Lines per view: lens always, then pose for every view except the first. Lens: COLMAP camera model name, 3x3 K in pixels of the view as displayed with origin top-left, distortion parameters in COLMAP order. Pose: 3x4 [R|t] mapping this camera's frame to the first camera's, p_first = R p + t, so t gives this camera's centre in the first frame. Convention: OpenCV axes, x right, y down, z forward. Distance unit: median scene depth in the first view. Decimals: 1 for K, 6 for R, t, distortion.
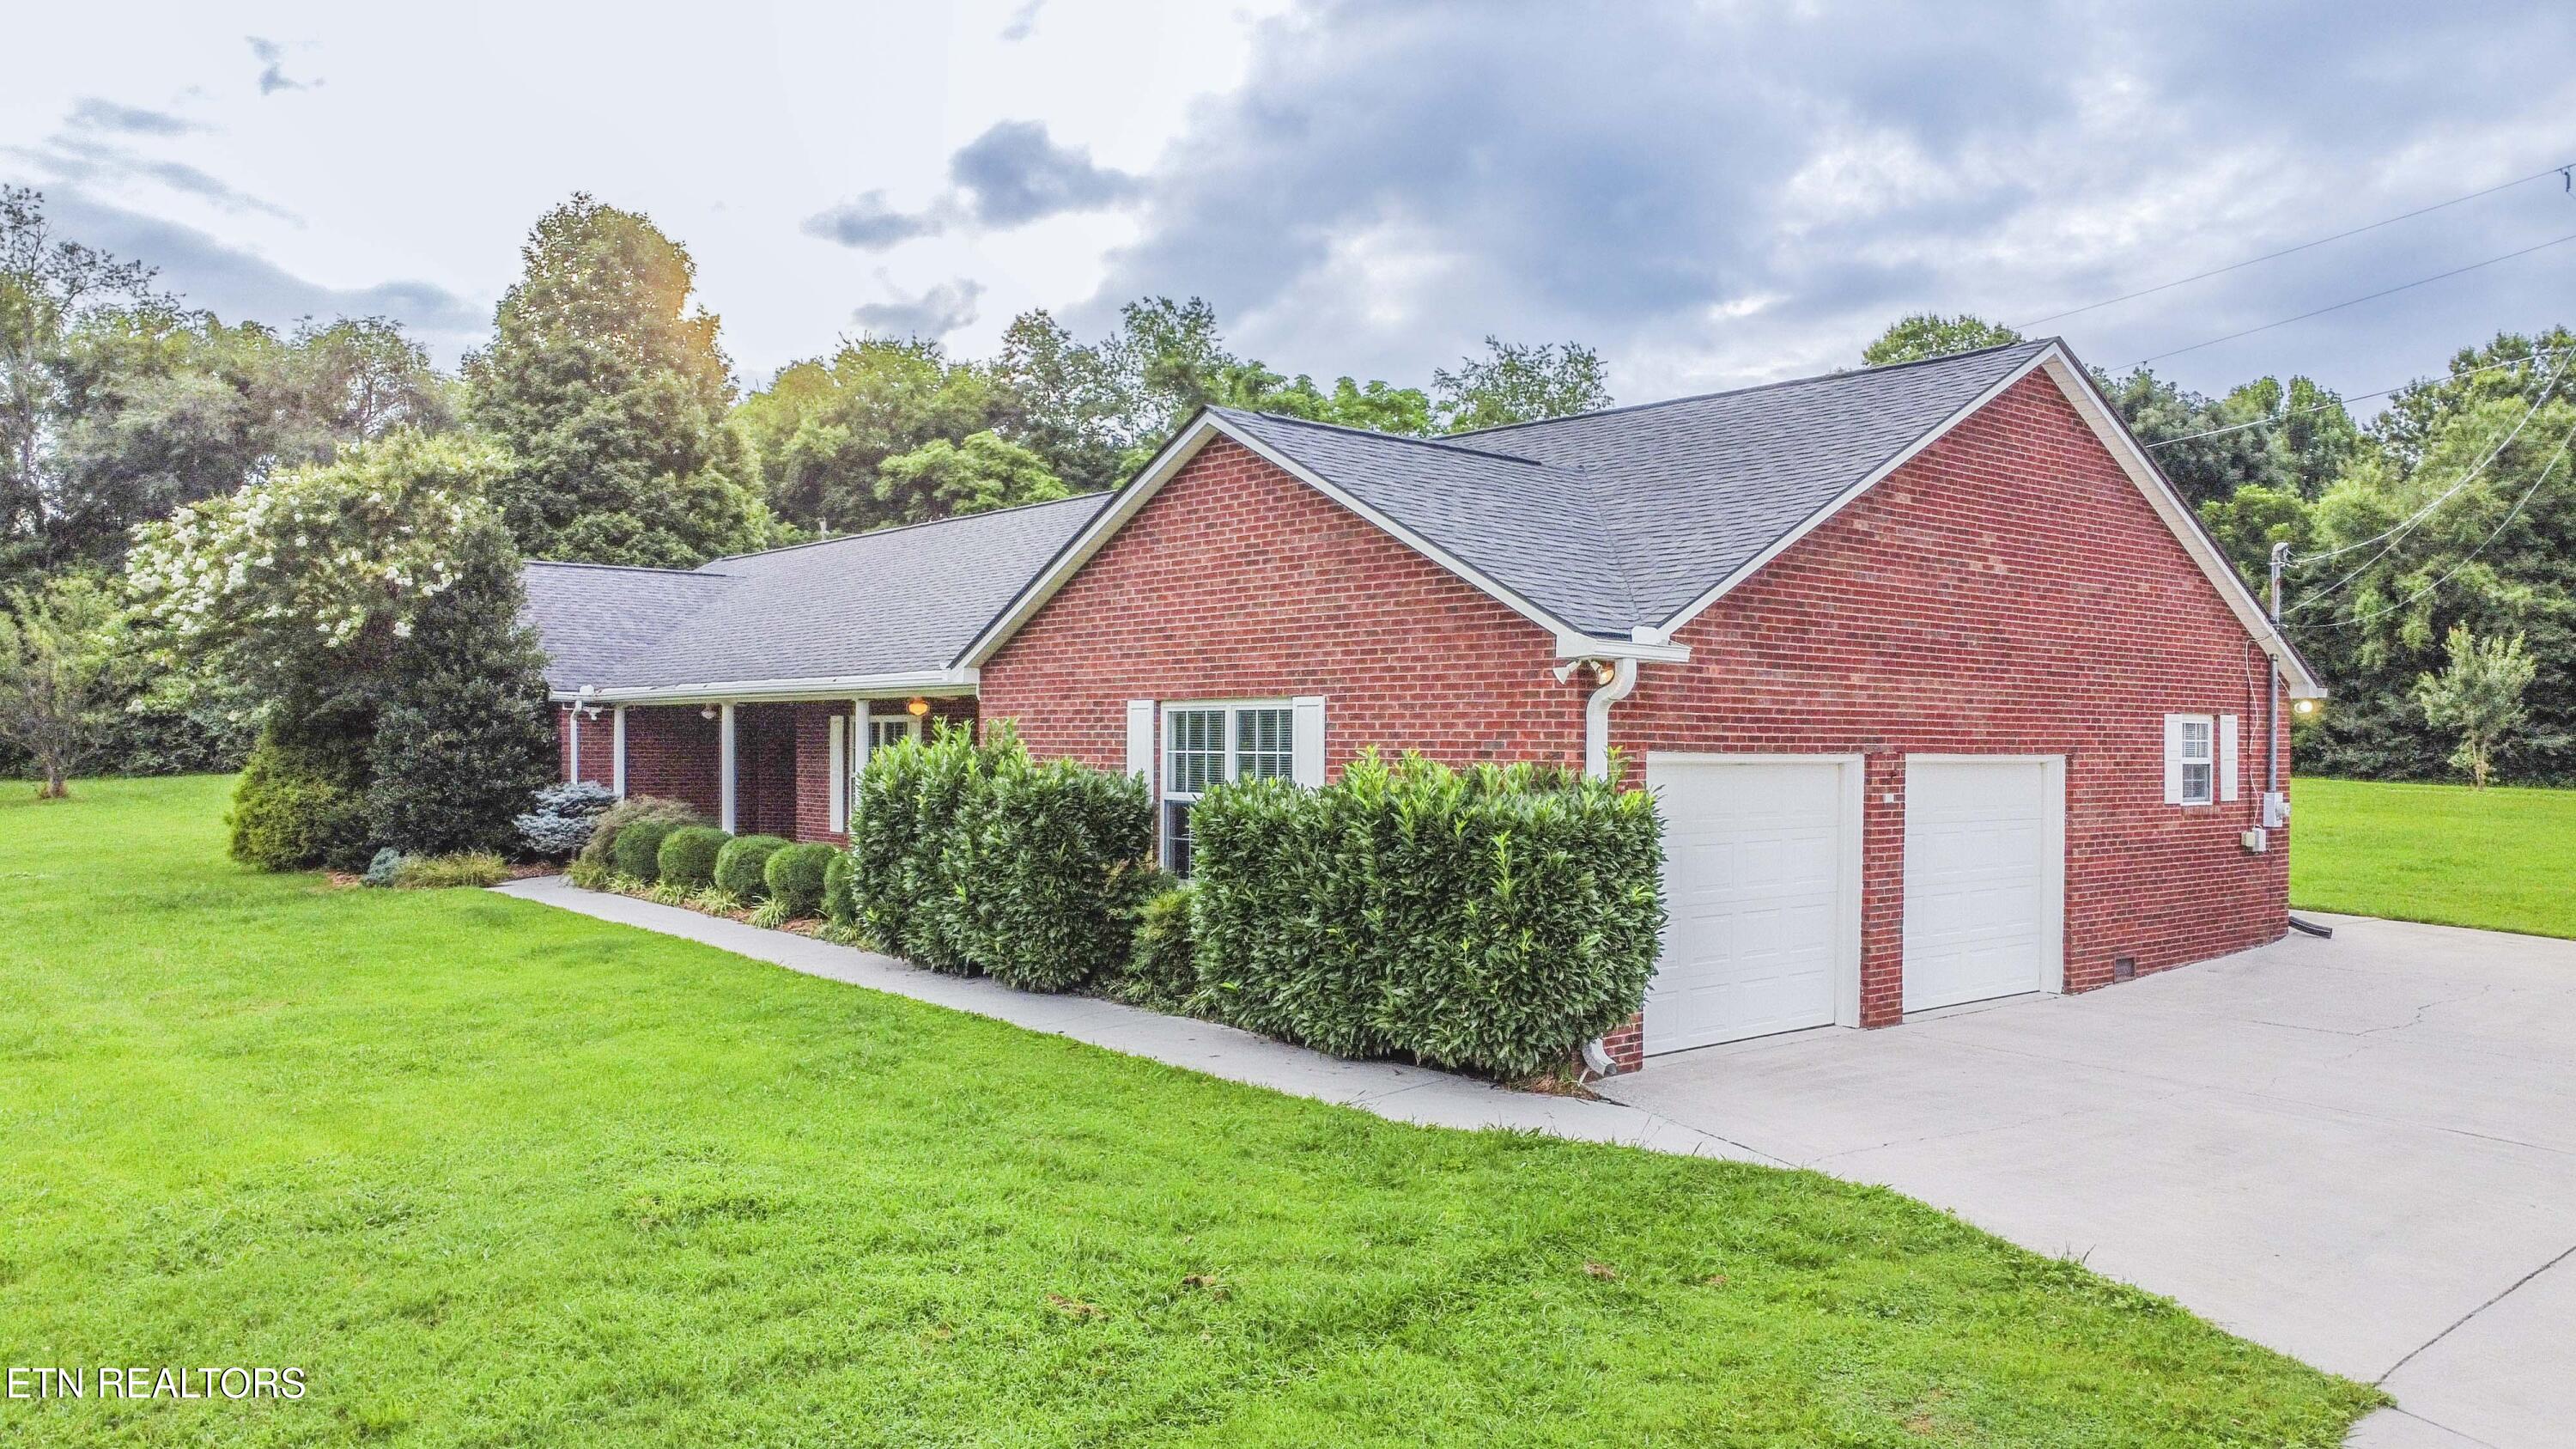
lens RADIAL K [[1906.5, 0, 1287.8], [0, 1906.5, 739.4], [0, 0, 1]] dist [-0.135507, 0.187145]
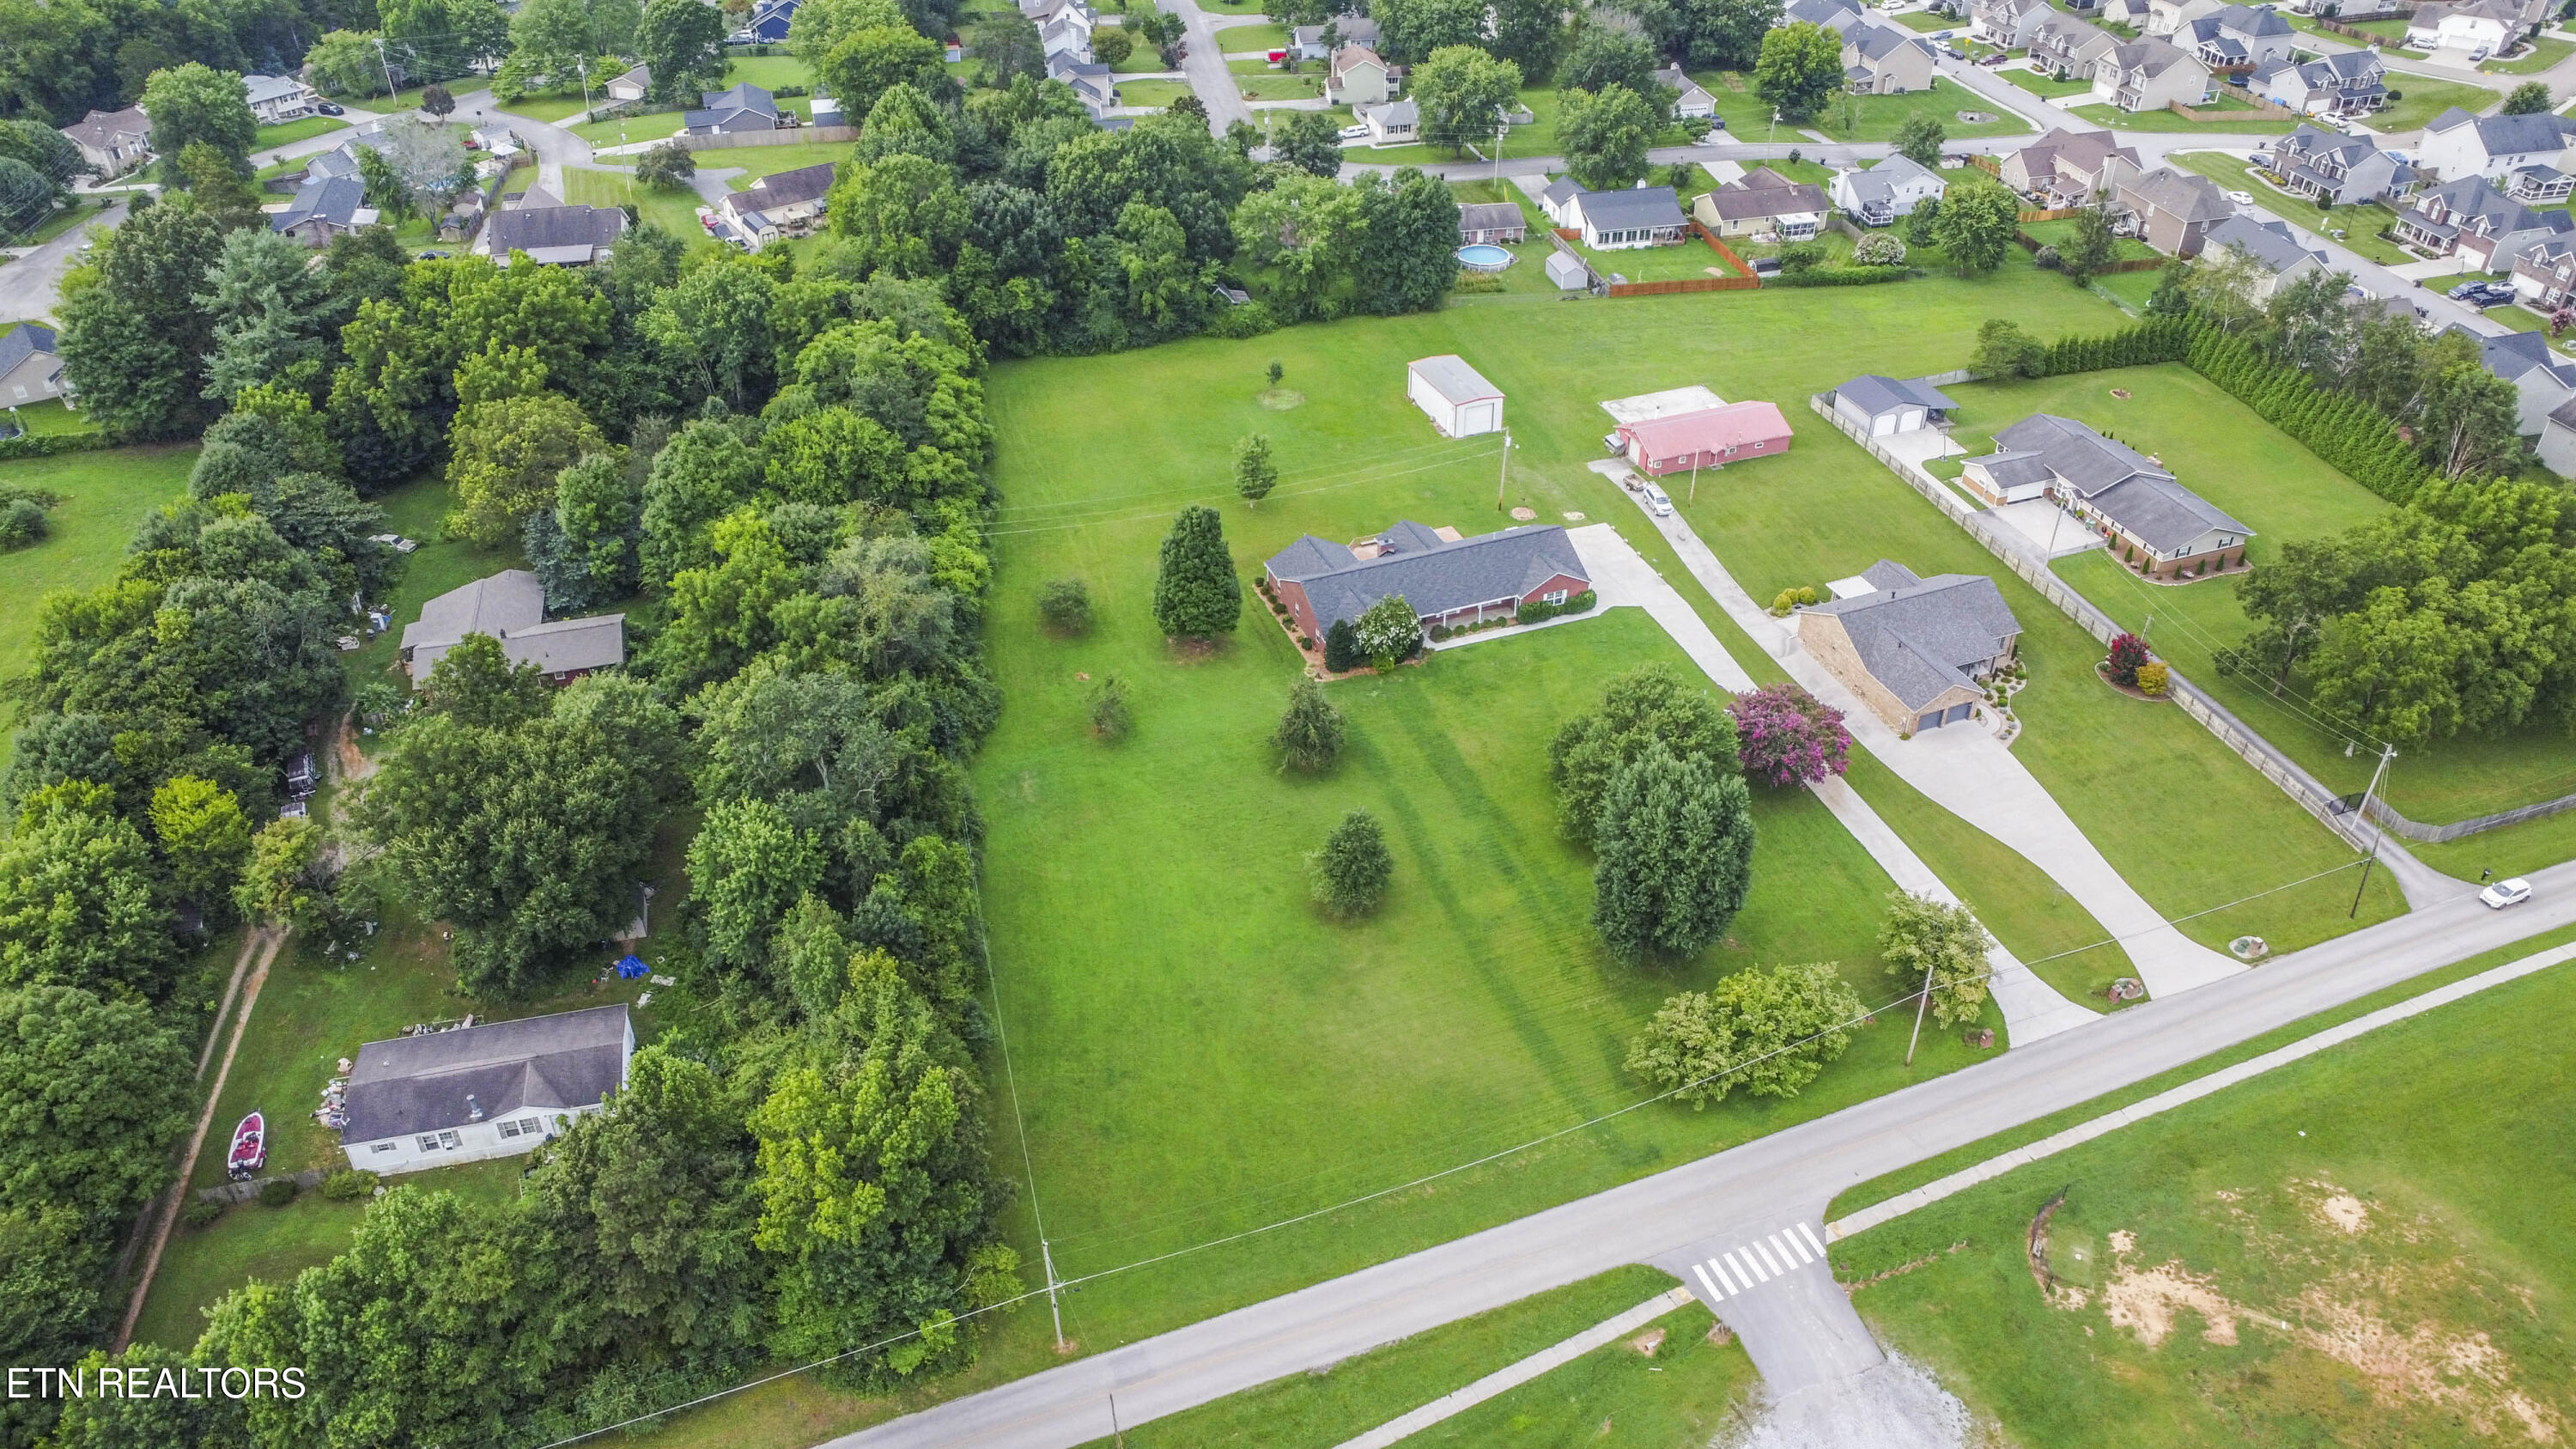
lens RADIAL K [[1916.6, 0, 1278.3], [0, 1916.6, 731.9], [0, 0, 1]] dist [-0.161573, 0.250413]
pose [[0.306003, -0.562136, 0.768352, -2.618395], [0.001104, 0.807276, 0.590173, -1.629558], [-0.952030, -0.179747, 0.247650, -0.122873]]
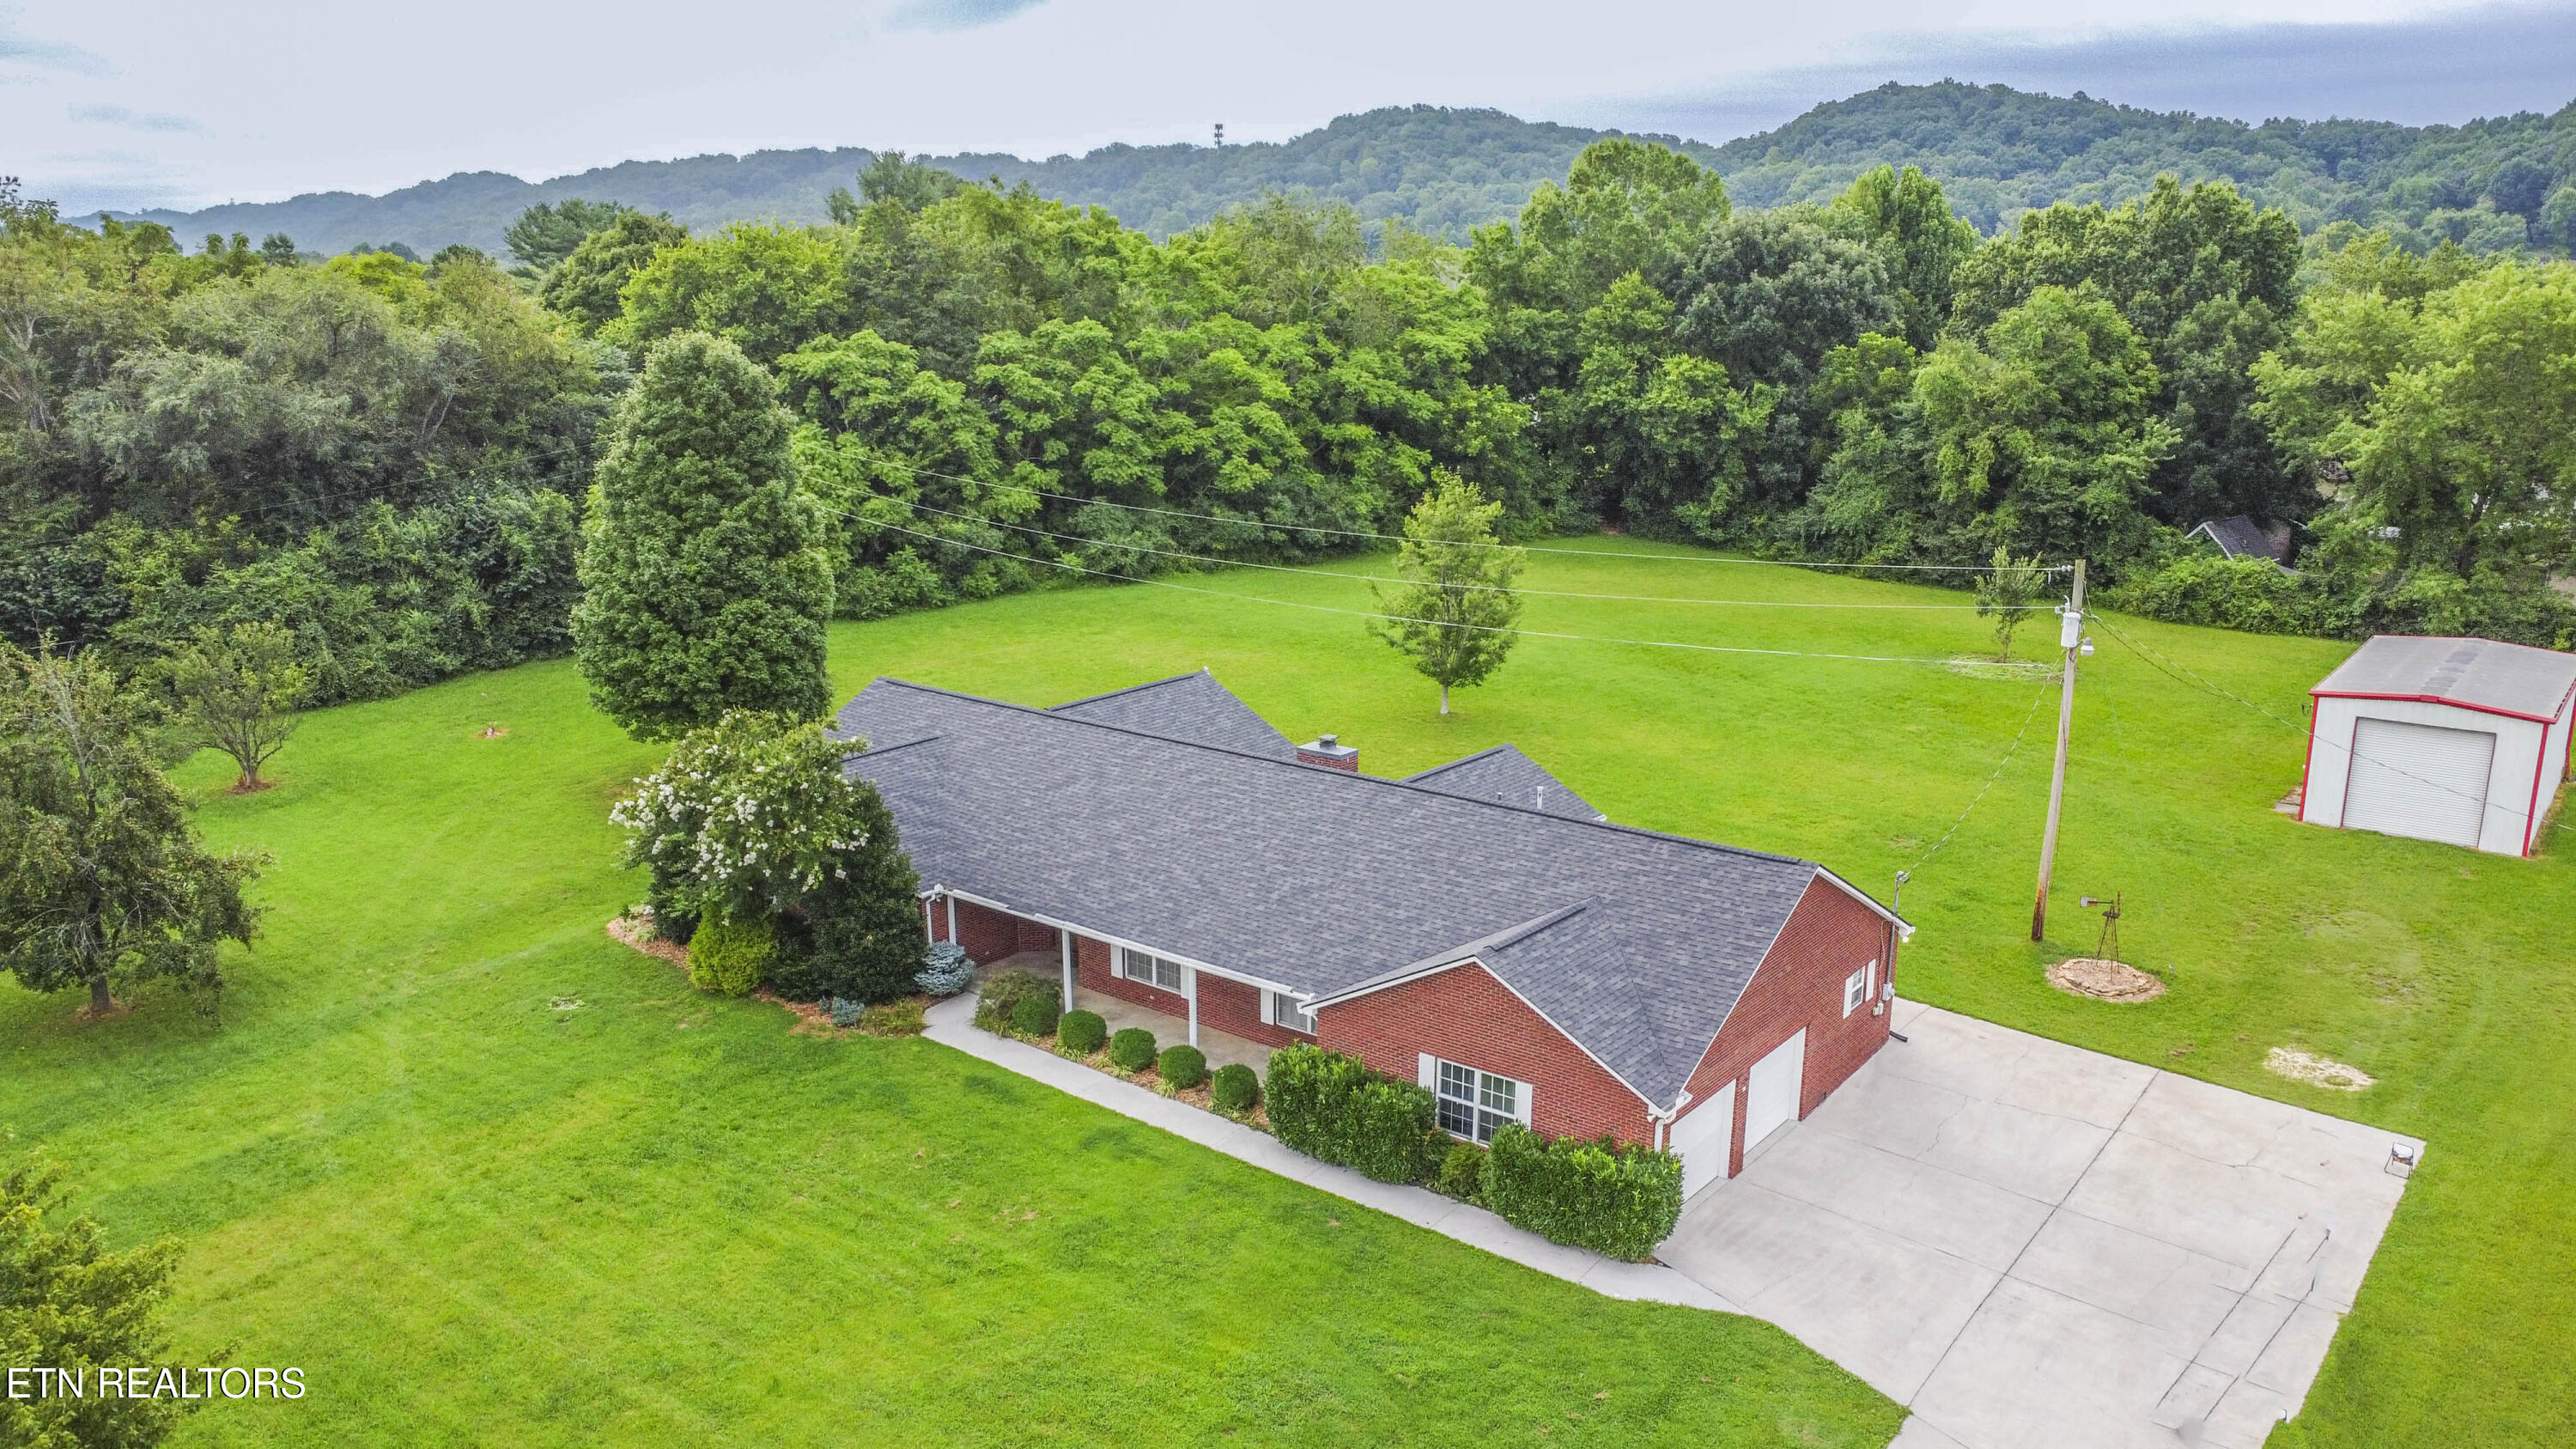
lens RADIAL K [[1906.5, 0, 1287.8], [0, 1906.5, 739.4], [0, 0, 1]] dist [-0.135507, 0.187145]
pose [[0.980285, -0.049151, 0.191379, -0.171465], [0.001379, 0.970246, 0.242118, -0.244225], [-0.197585, -0.237081, 0.951185, -0.265845]]
